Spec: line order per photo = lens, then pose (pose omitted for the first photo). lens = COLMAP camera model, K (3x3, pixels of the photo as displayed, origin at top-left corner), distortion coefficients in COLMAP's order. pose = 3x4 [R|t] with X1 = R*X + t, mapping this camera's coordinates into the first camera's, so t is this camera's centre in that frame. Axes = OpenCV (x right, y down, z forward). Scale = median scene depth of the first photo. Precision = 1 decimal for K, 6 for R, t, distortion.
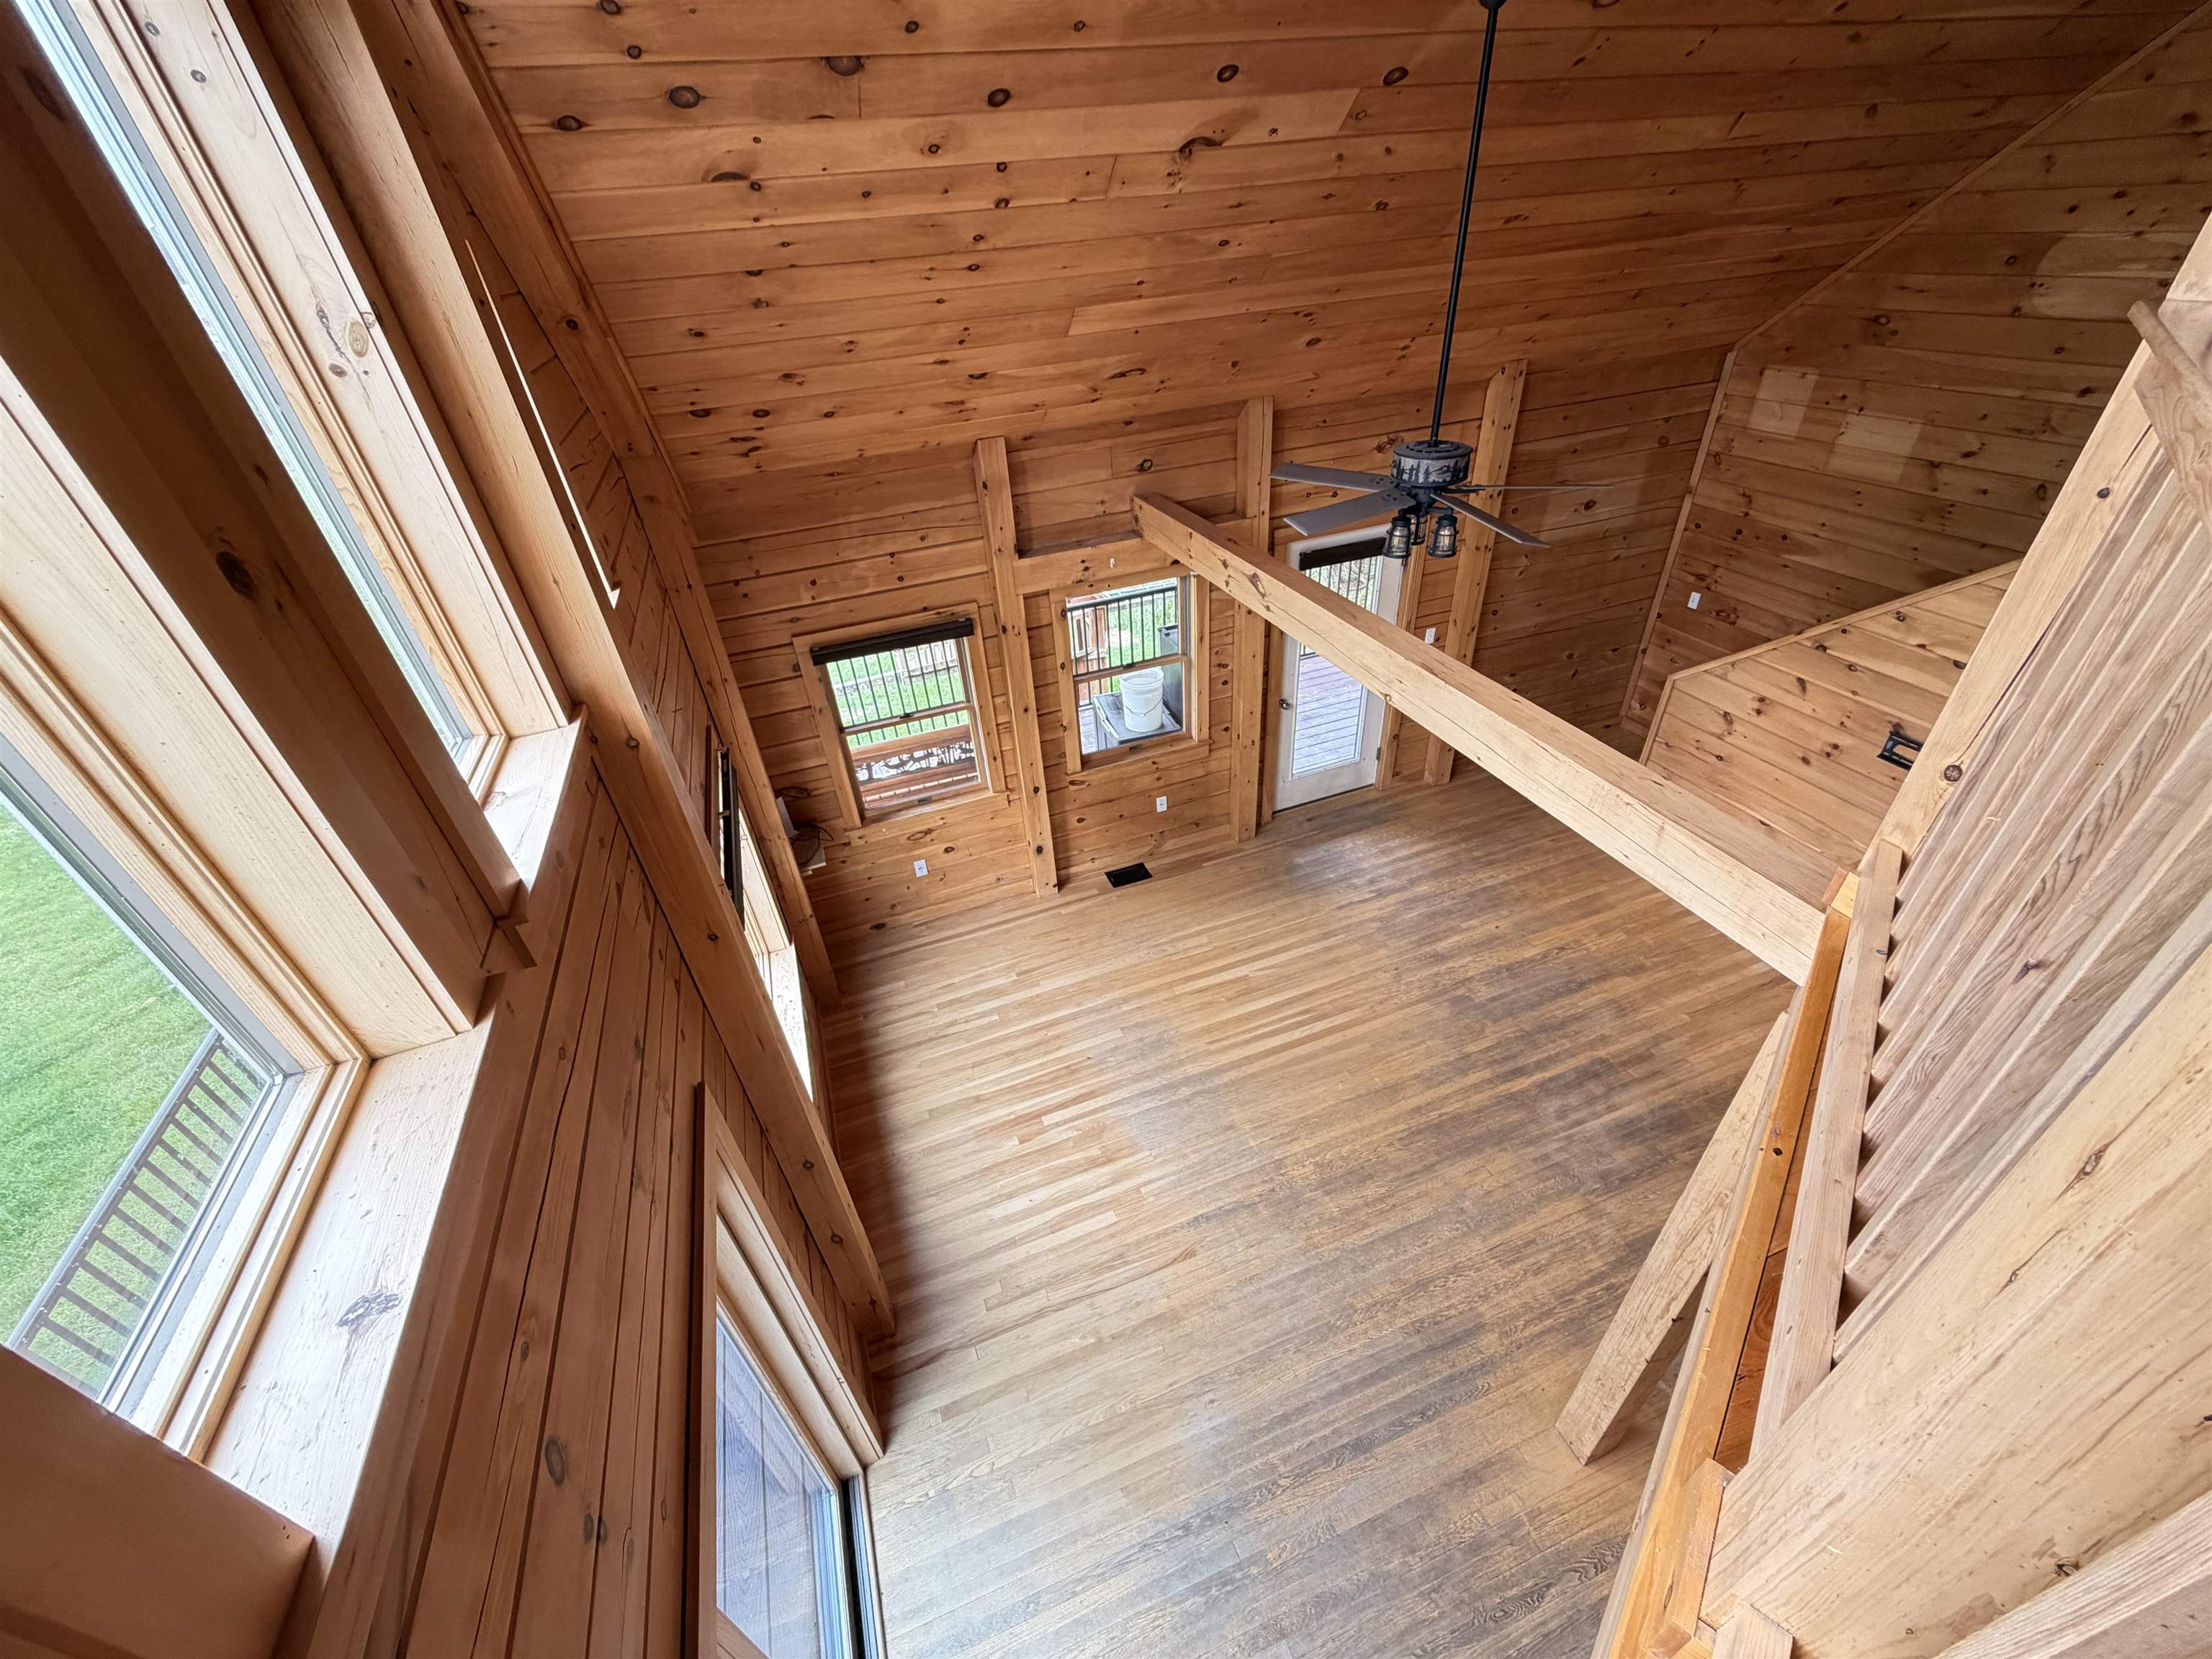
lens RADIAL K [[878.6, 0, 1104.6], [0, 878.6, 830.6], [0, 0, 1]] dist [0.001360, -0.000371]
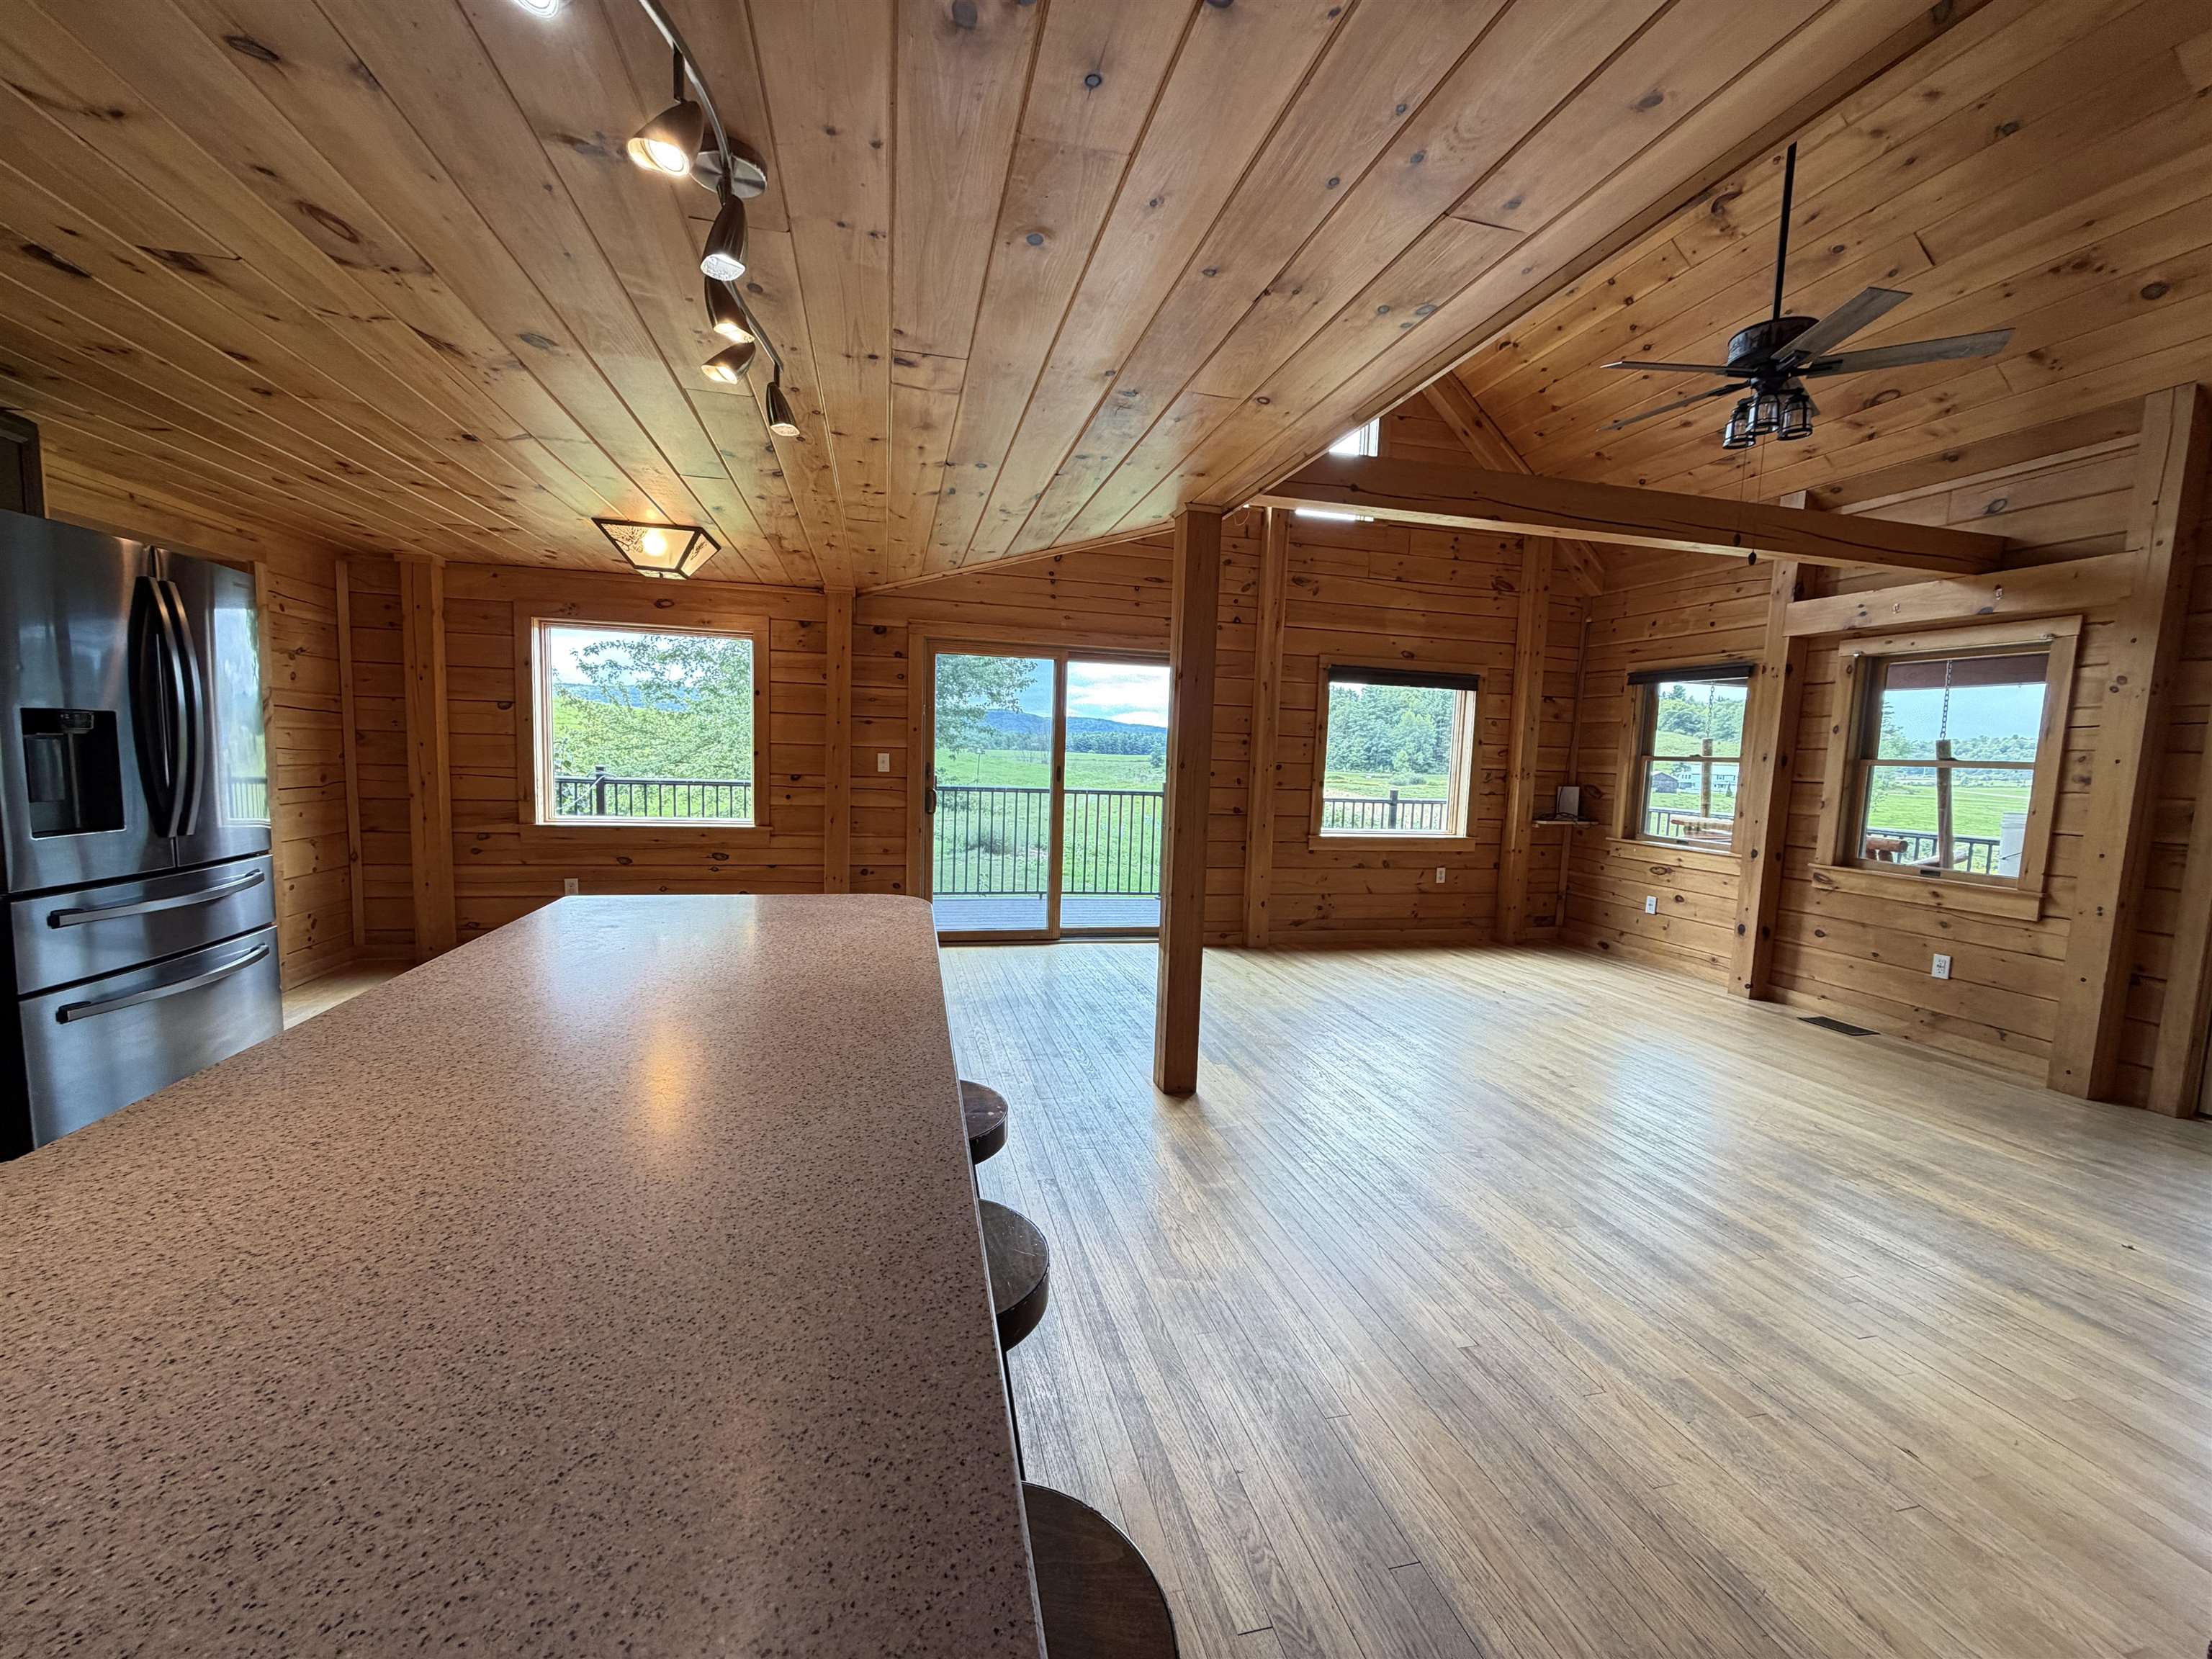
lens RADIAL K [[878.6, 0, 1098.2], [0, 878.6, 833.9], [0, 0, 1]] dist [0.001360, -0.000371]
pose [[-0.115551, 0.156287, -0.980929, 1.108704], [-0.592476, 0.781793, 0.194352, 0.203985], [0.797258, 0.603634, 0.002259, 0.514977]]
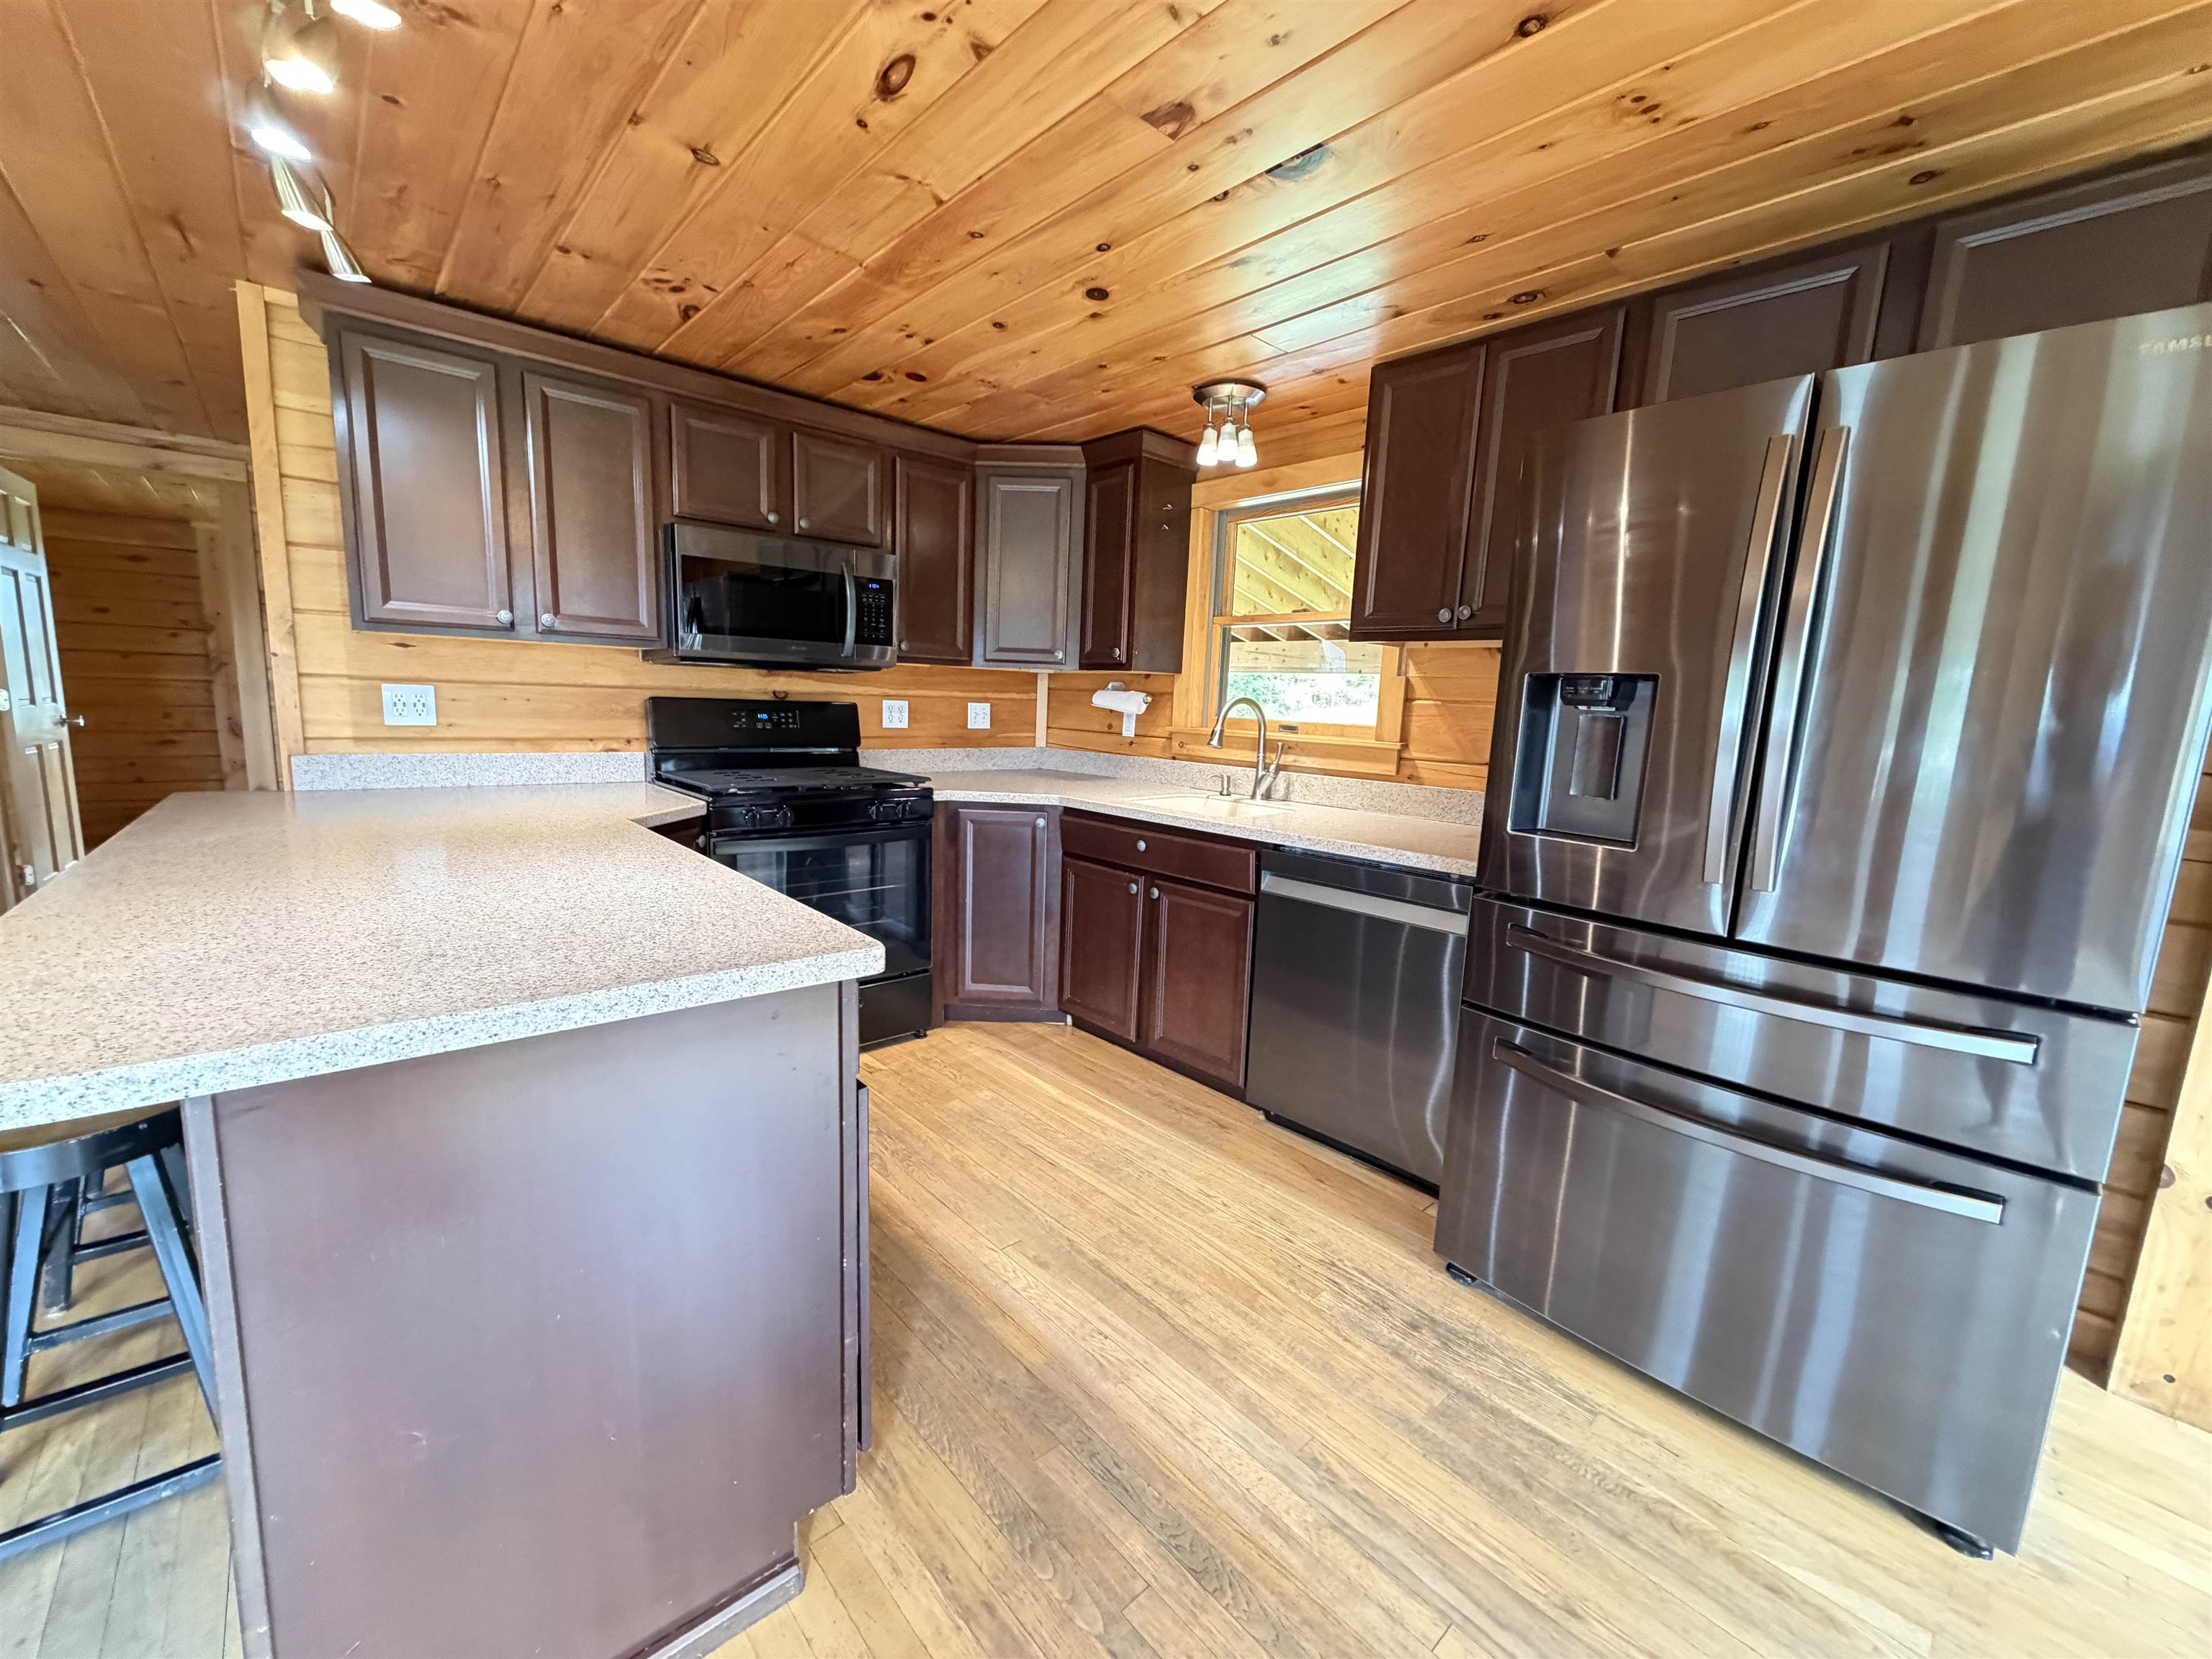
lens RADIAL K [[878.6, 0, 1103.1], [0, 878.6, 827.1], [0, 0, 1]] dist [0.001360, -0.000371]
pose [[-0.373381, -0.084853, 0.923789, 0.430502], [0.520846, 0.804866, 0.284447, 0.424455], [-0.767663, 0.587359, -0.256326, 0.305001]]
